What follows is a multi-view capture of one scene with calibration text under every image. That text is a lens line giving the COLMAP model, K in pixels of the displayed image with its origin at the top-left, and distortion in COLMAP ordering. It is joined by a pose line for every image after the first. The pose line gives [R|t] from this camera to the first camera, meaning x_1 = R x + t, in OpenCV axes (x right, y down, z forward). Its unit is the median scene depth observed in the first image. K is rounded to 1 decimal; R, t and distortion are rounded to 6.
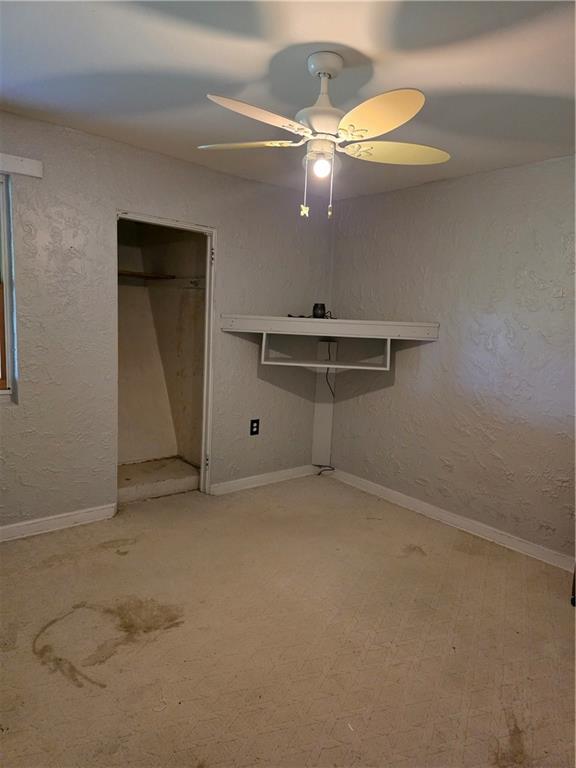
lens RADIAL K [[519.8, 0, 288.2], [0, 519.8, 383.5], [0, 0, 1]] dist [0.050573, -0.015781]
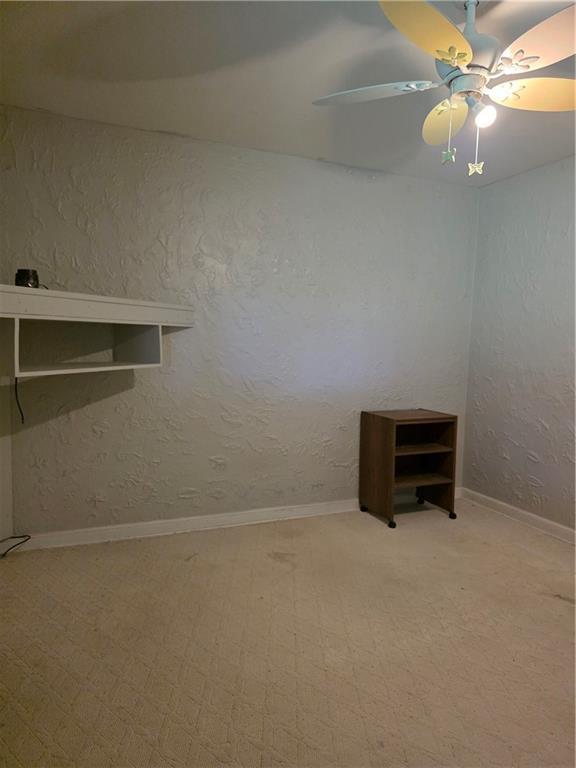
lens RADIAL K [[519.8, 0, 288.1], [0, 519.8, 384.3], [0, 0, 1]] dist [0.050573, -0.015781]
pose [[0.270455, -0.123287, 0.954806, -0.483683], [0.111359, 0.989116, 0.096174, -0.051330], [-0.956270, 0.080316, 0.281241, 0.593701]]
